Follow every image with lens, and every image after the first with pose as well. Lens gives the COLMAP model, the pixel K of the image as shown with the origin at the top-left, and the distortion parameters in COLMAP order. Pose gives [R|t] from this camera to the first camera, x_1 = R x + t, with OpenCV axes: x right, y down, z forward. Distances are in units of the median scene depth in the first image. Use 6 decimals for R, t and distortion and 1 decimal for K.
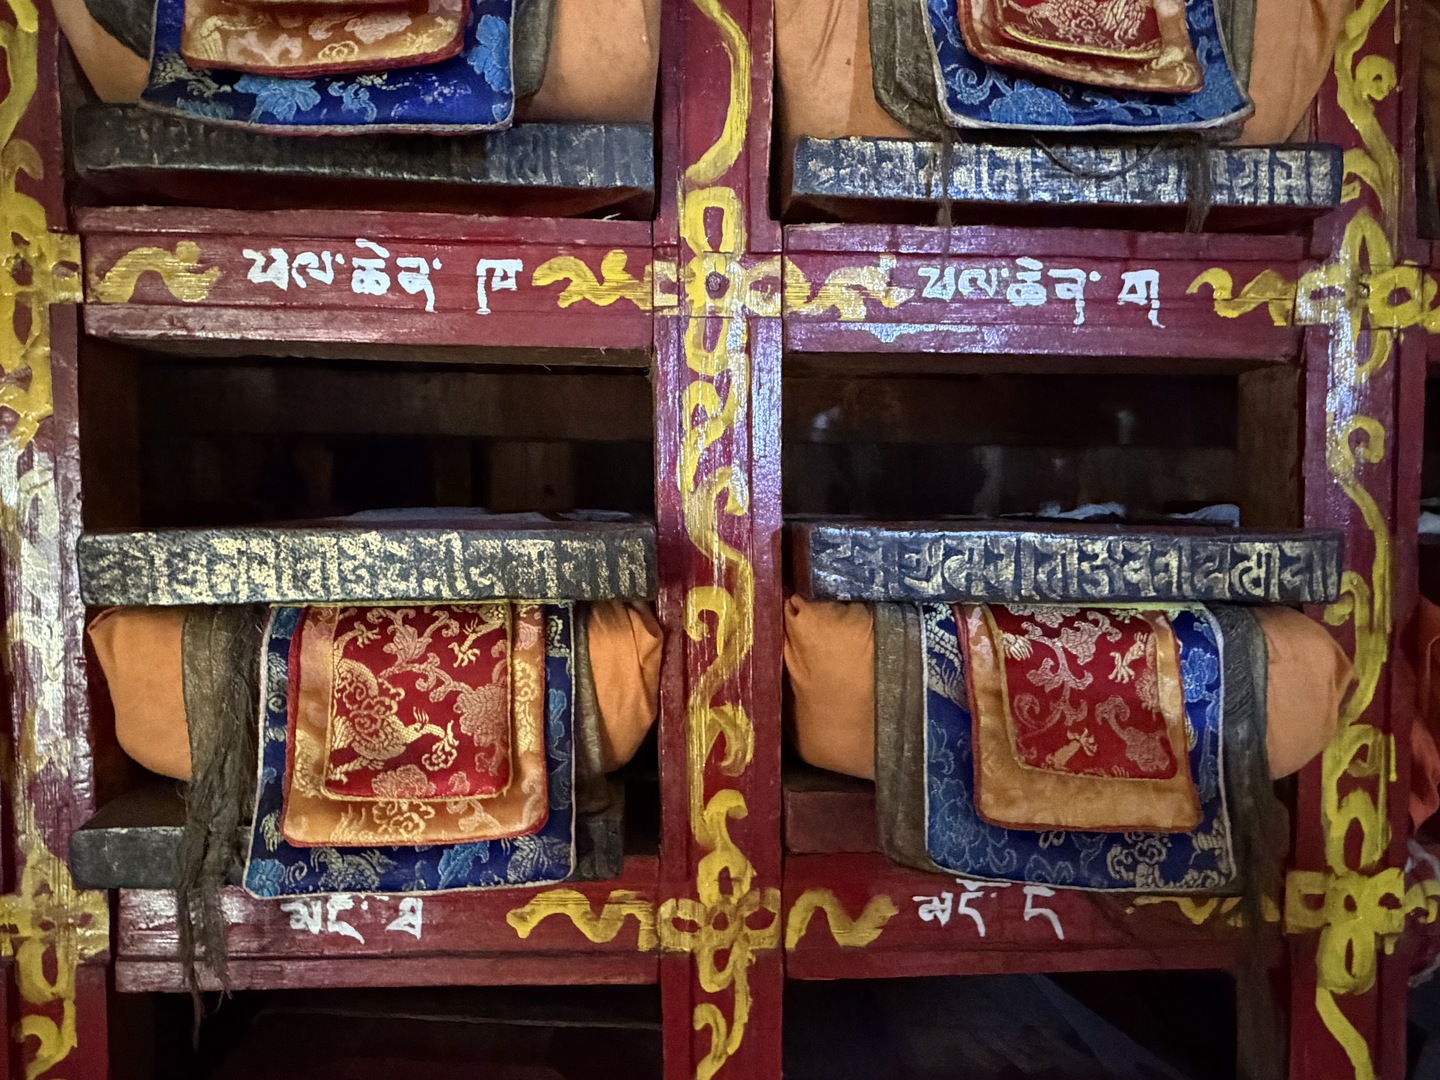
lens RADIAL K [[993.9, 0, 671.4], [0, 993.9, 542.5], [0, 0, 1]] dist [0.015936, -0.003029]
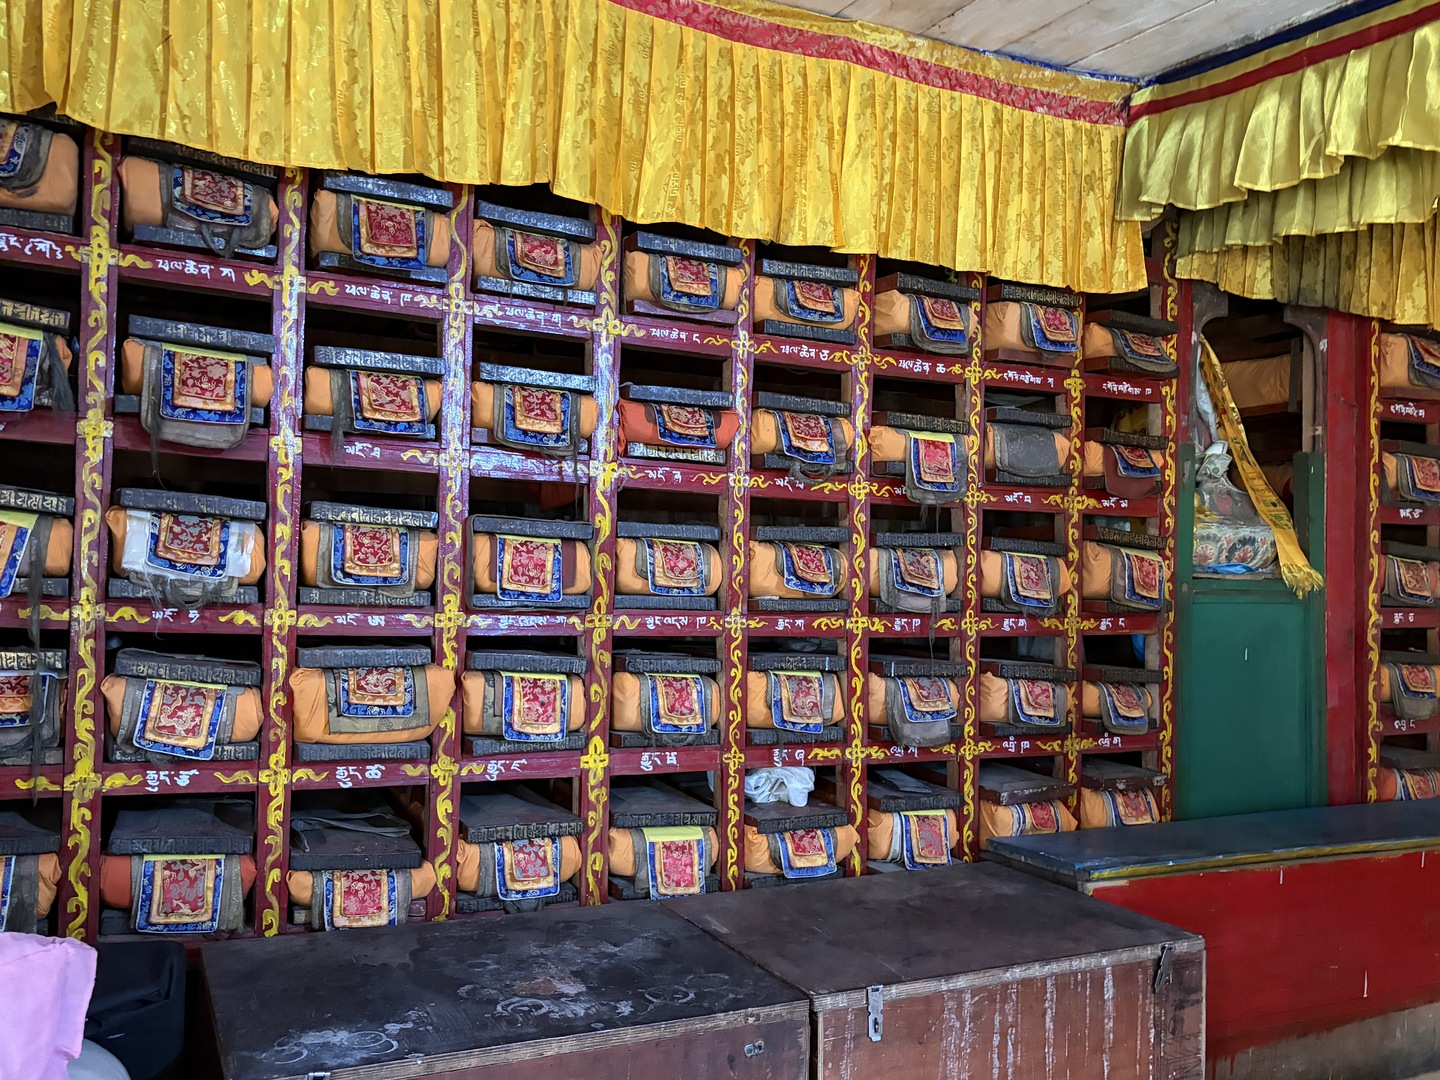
lens RADIAL K [[1245.4, 0, 720.0], [0, 1245.4, 540.0], [0, 0, 1]] dist [0.071745, -0.002267]
pose [[0.916403, 0.035543, 0.398675, -1.026562], [-0.010027, 0.997776, -0.065905, 1.080149], [-0.400130, 0.056398, 0.914721, -4.283599]]
